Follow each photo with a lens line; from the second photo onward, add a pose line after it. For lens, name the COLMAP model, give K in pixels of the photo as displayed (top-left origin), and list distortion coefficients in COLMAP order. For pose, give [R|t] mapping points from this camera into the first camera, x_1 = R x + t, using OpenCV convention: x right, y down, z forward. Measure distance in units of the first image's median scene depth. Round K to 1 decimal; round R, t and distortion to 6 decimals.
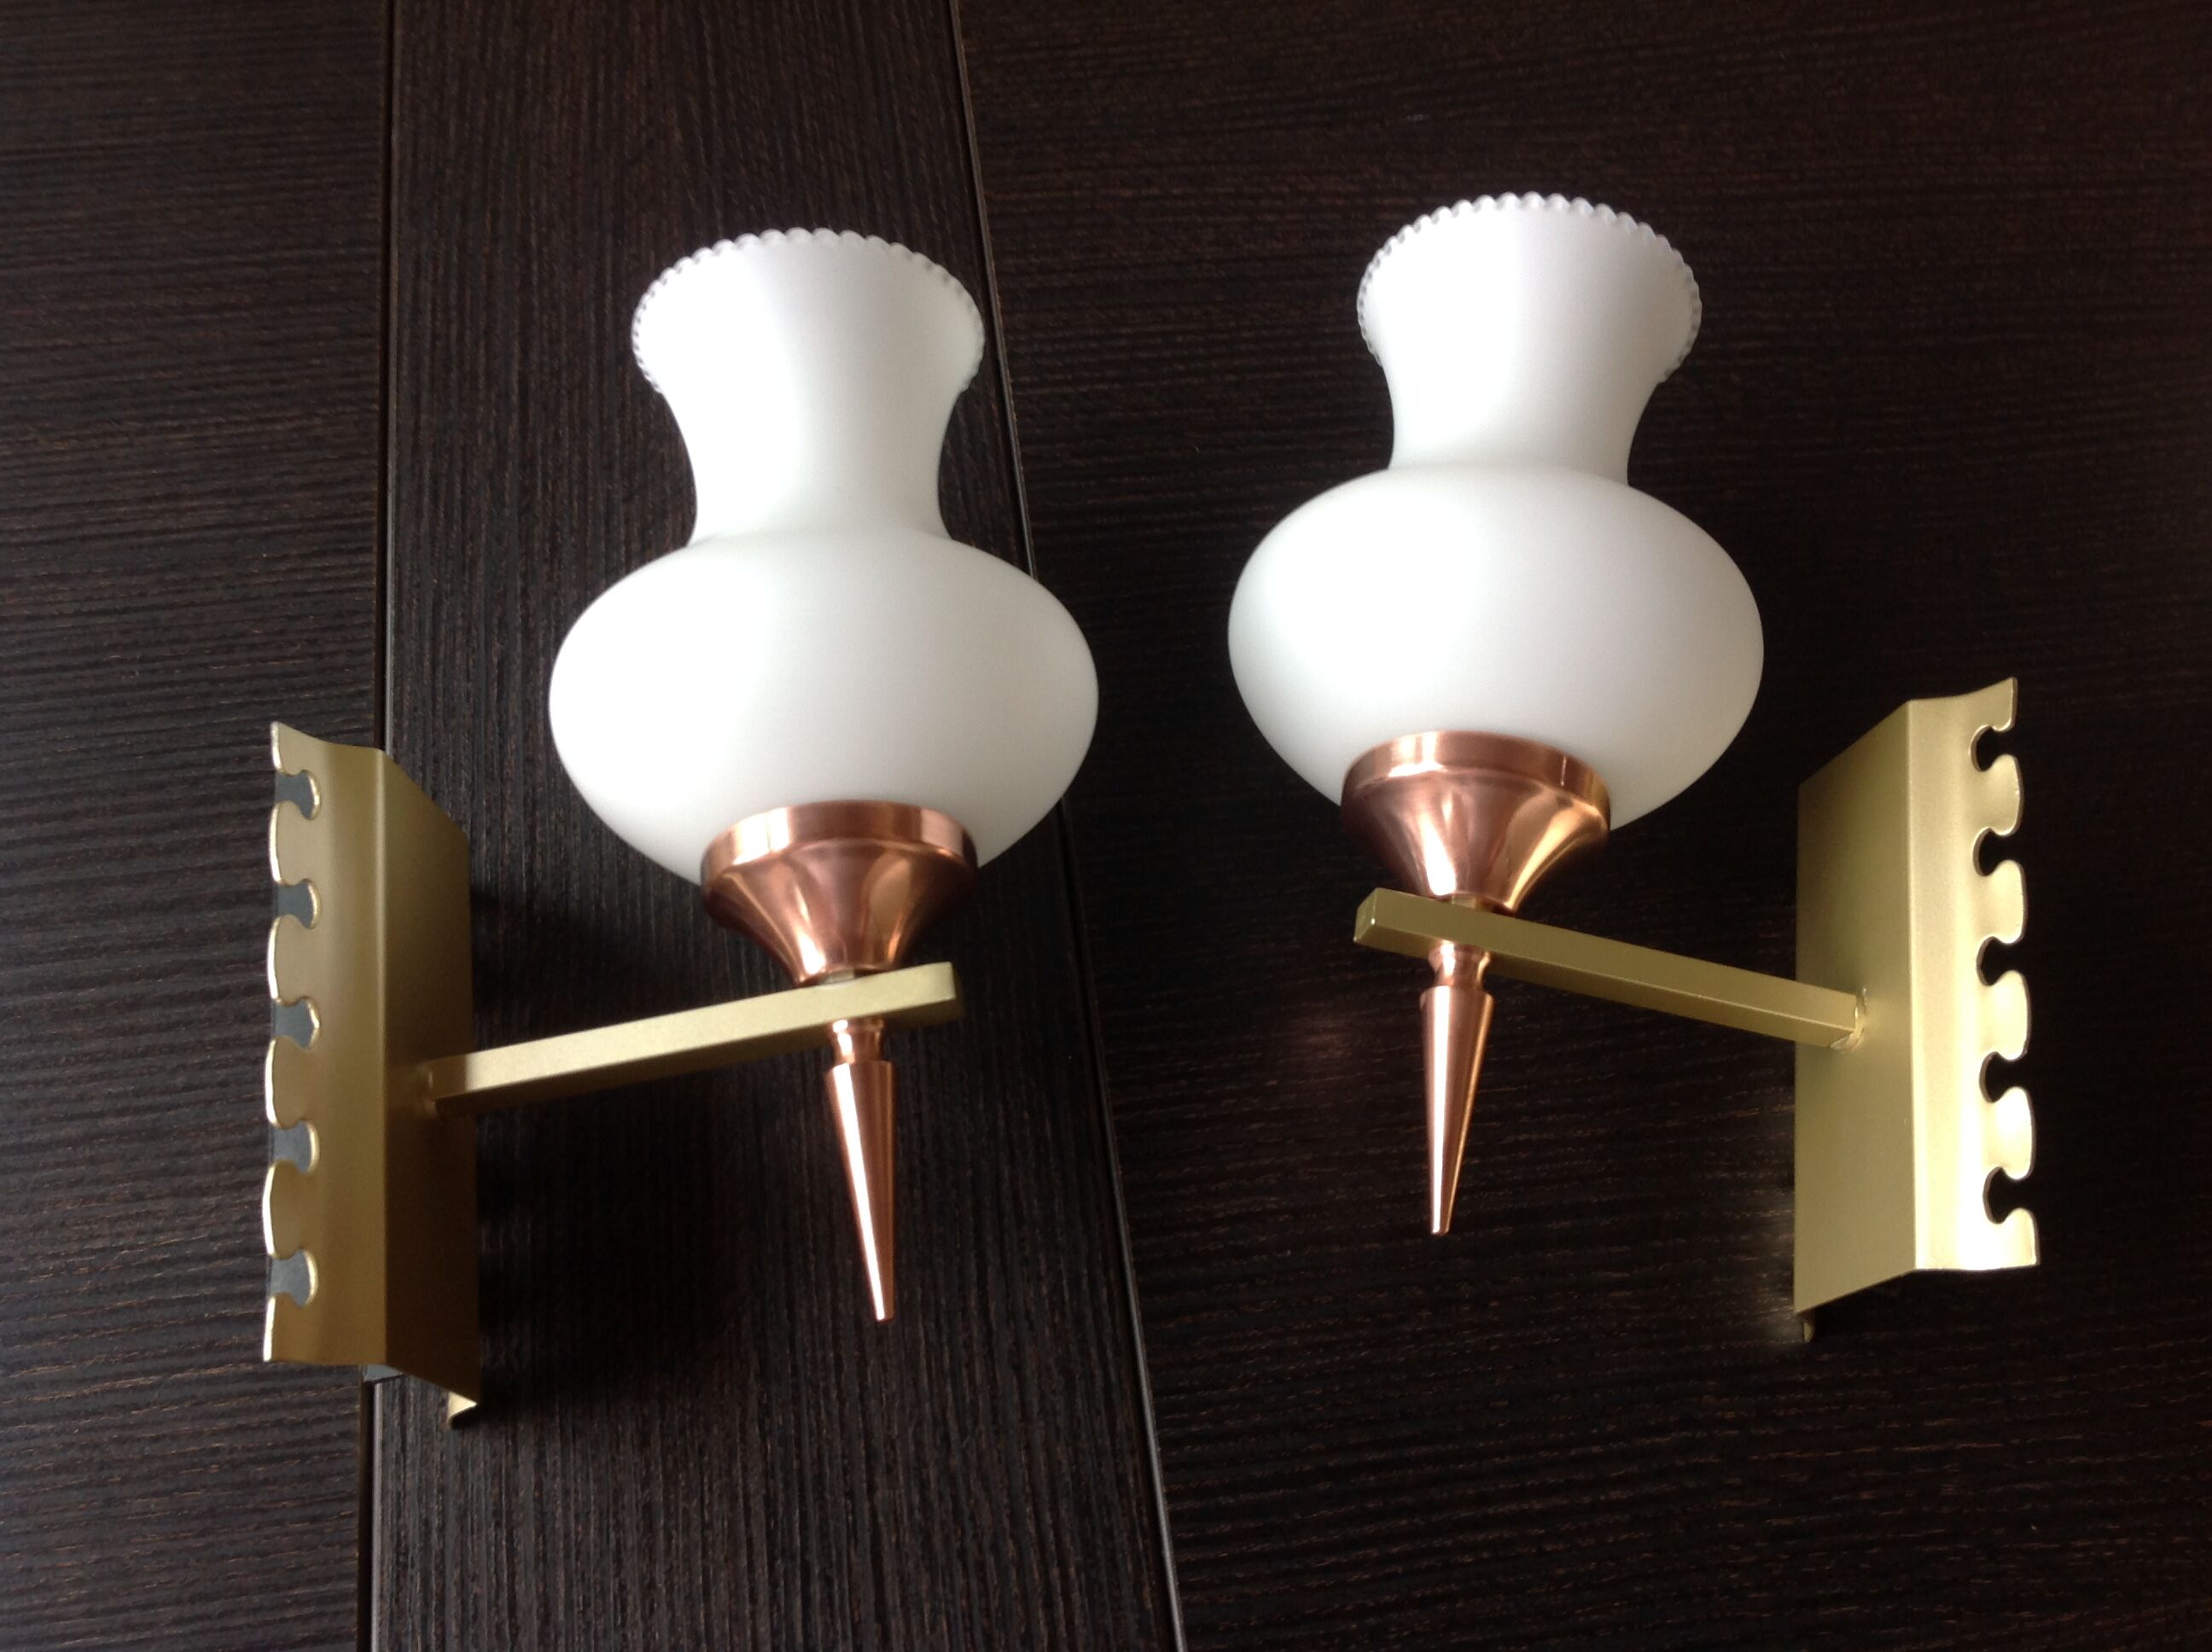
lens RADIAL K [[2105.3, 0, 1106.0], [0, 2105.3, 826.0], [0, 0, 1]] dist [0.109924, -0.251806]
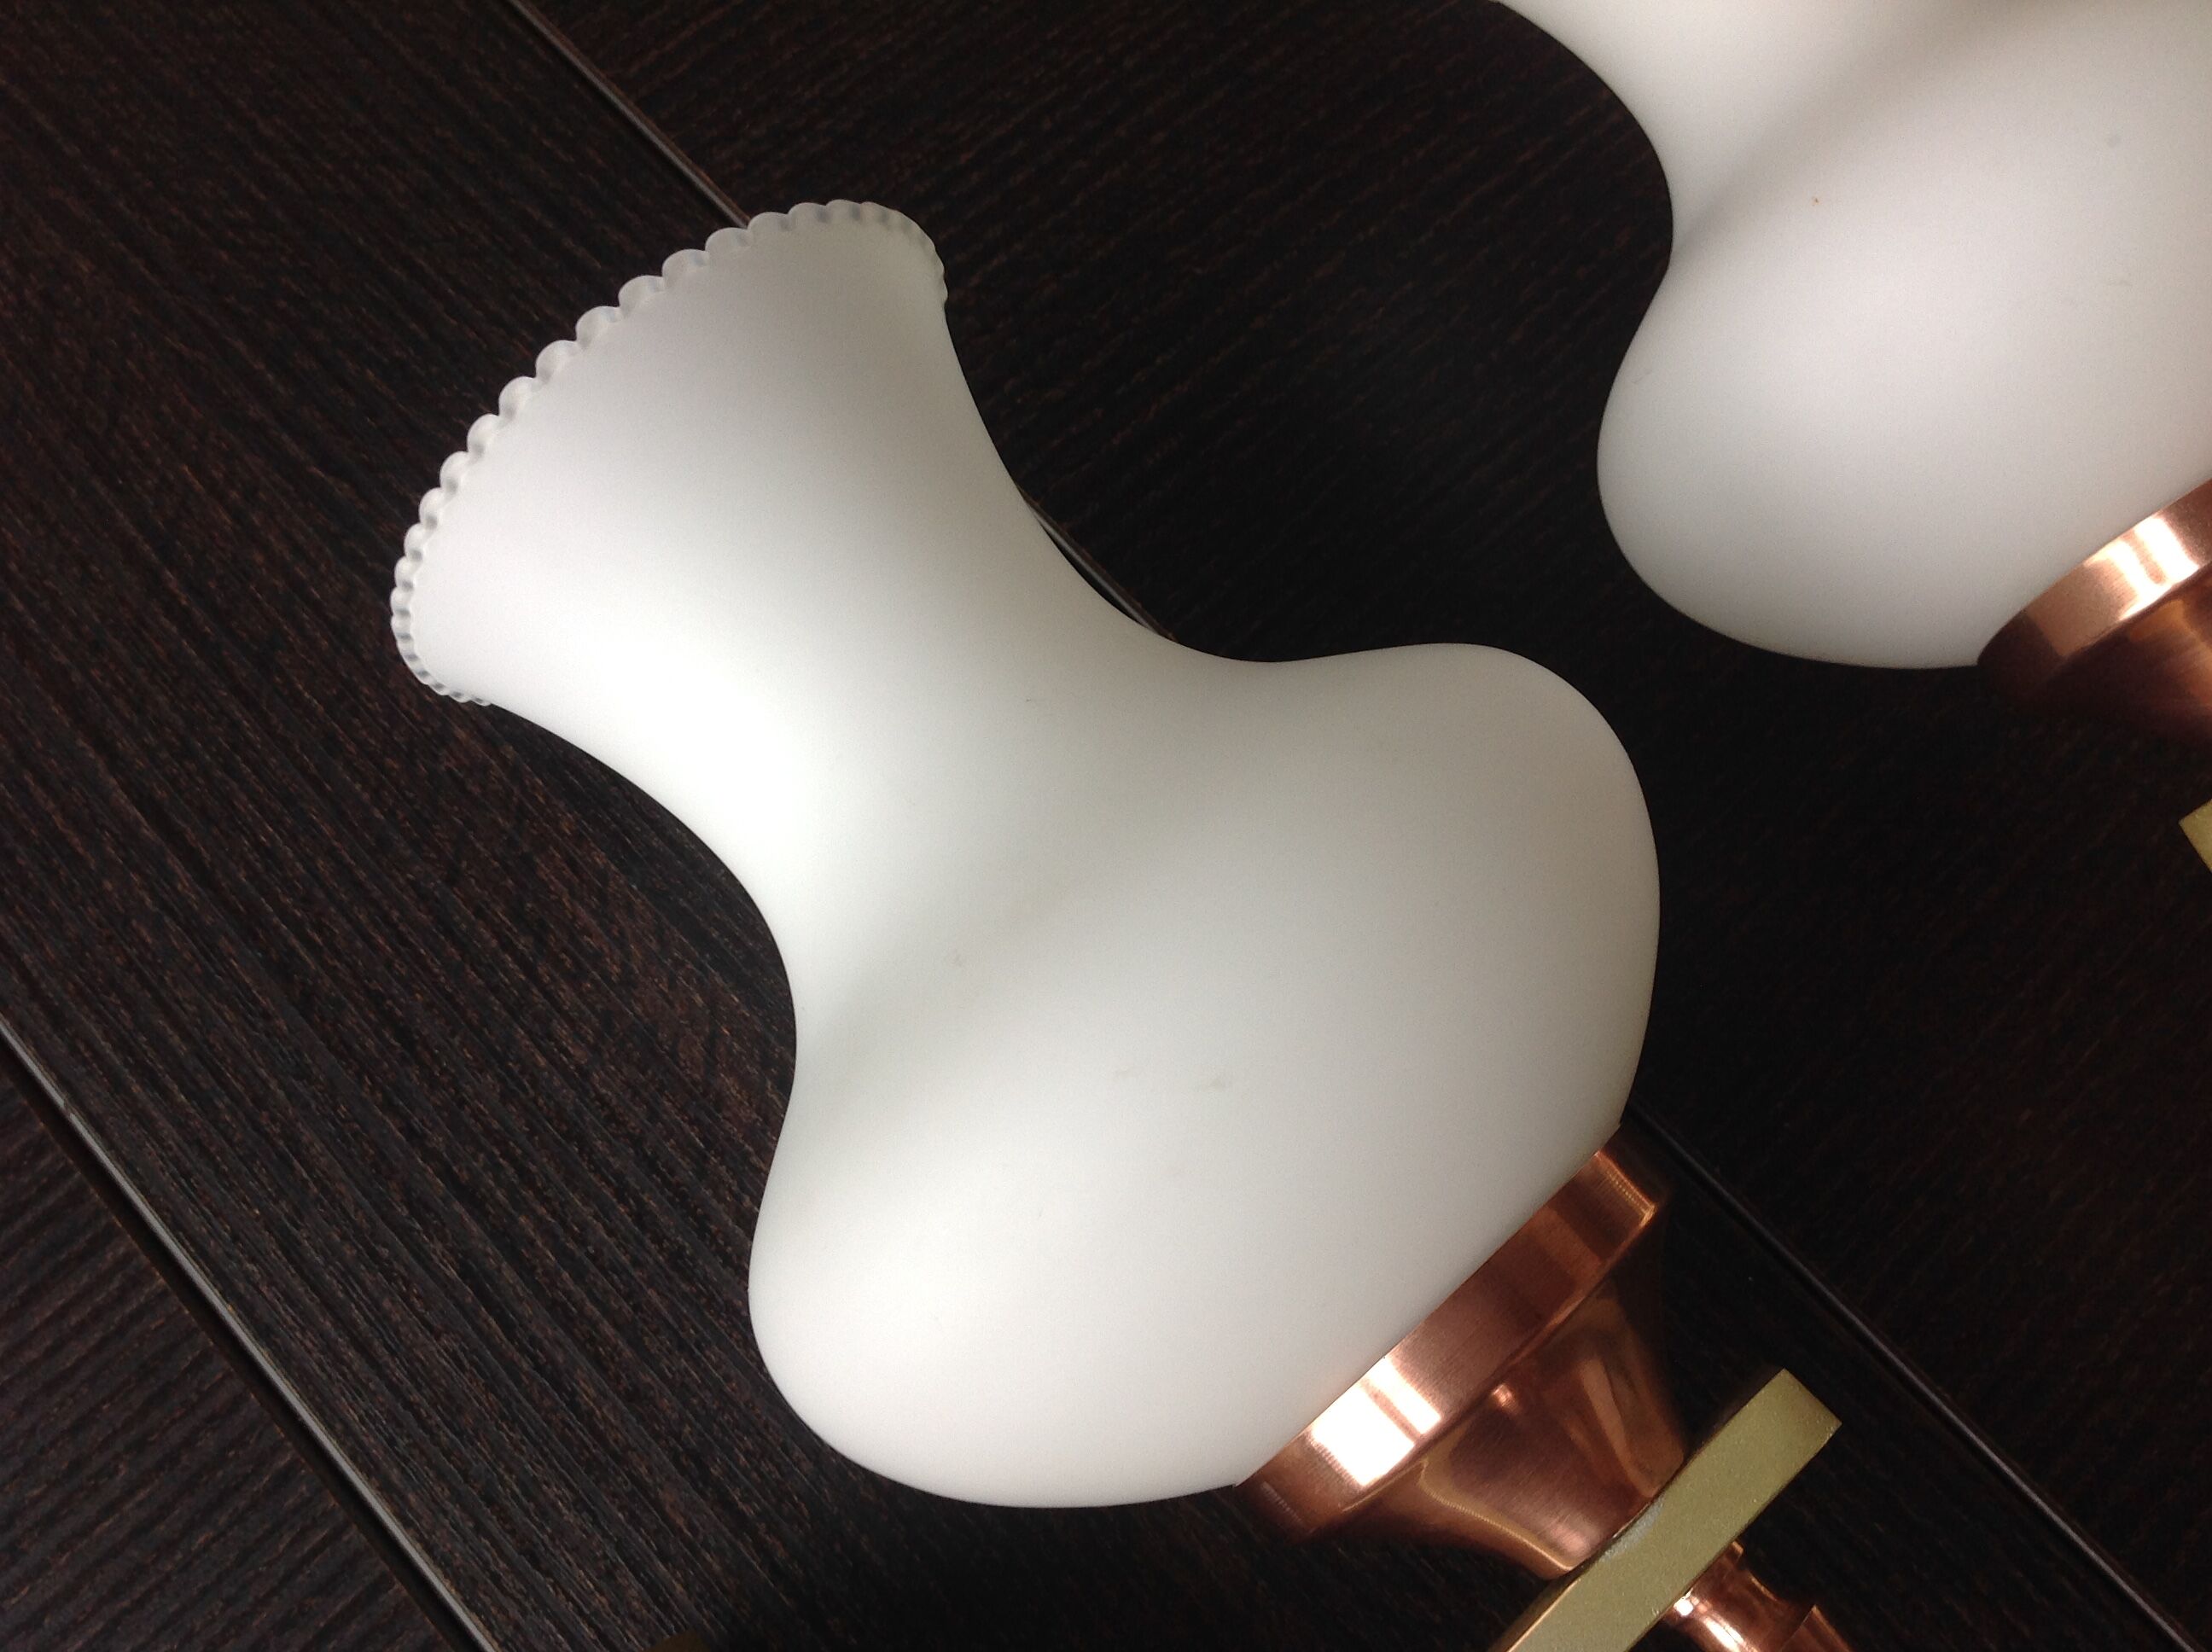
lens RADIAL K [[1930.8, 0, 1106.0], [0, 1930.8, 826.0], [0, 0, 1]] dist [0.006766, -0.053262]
pose [[0.813480, -0.559972, 0.157103, -0.159219], [0.527114, 0.824020, 0.207706, -0.181157], [-0.245765, -0.086154, 0.965493, 0.473082]]
